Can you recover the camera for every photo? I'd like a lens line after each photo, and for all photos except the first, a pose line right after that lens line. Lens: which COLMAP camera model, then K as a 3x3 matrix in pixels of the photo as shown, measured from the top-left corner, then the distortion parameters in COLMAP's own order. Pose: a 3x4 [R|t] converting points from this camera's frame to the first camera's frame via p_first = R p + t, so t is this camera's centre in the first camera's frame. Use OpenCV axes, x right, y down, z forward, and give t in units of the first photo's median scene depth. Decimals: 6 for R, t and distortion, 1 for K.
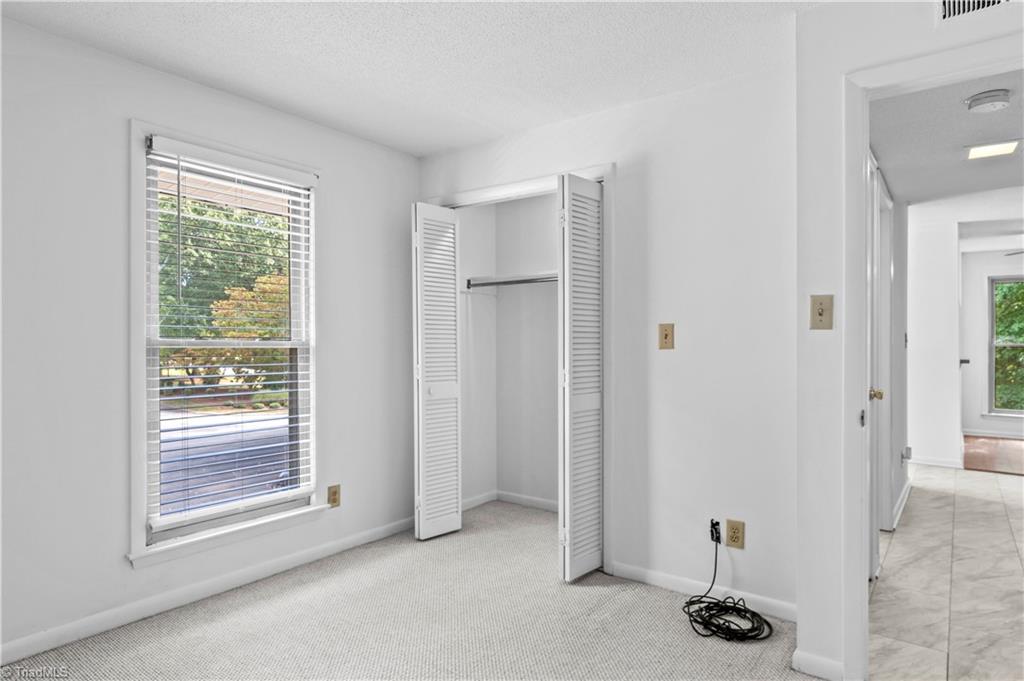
lens RADIAL K [[579.4, 0, 543.0], [0, 579.4, 343.4], [0, 0, 1]] dist [0.000705, 0.000303]
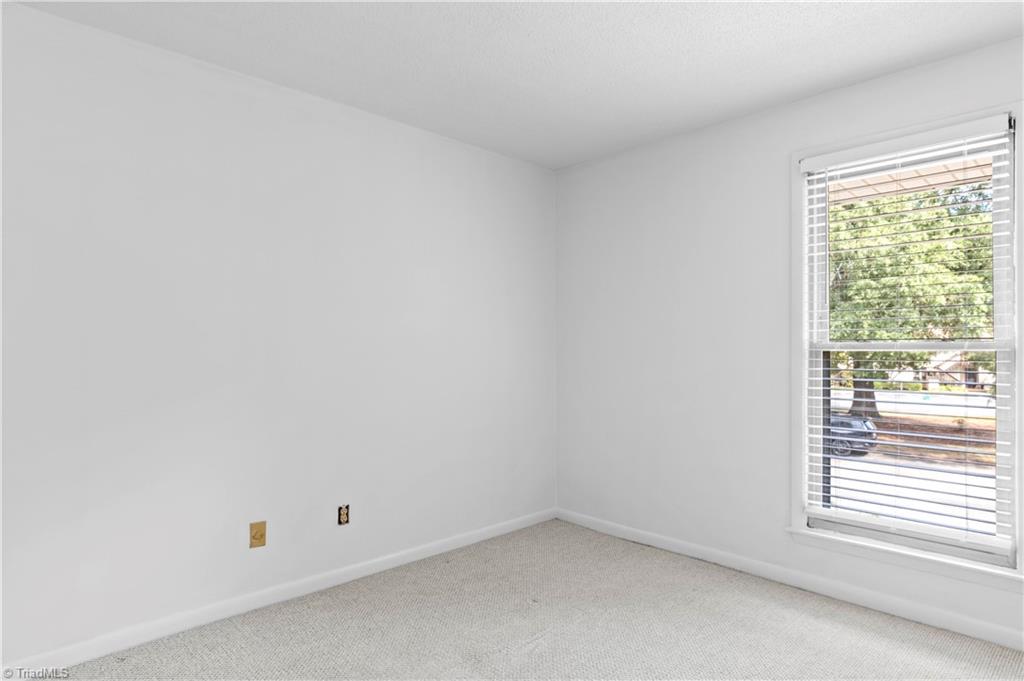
lens RADIAL K [[579.4, 0, 543.0], [0, 579.4, 343.4], [0, 0, 1]] dist [0.000705, 0.000303]
pose [[-0.155150, -0.005905, -0.987873, 0.545396], [0.004893, 0.999965, -0.006745, -0.000617], [0.987879, -0.005880, -0.155116, 0.720676]]
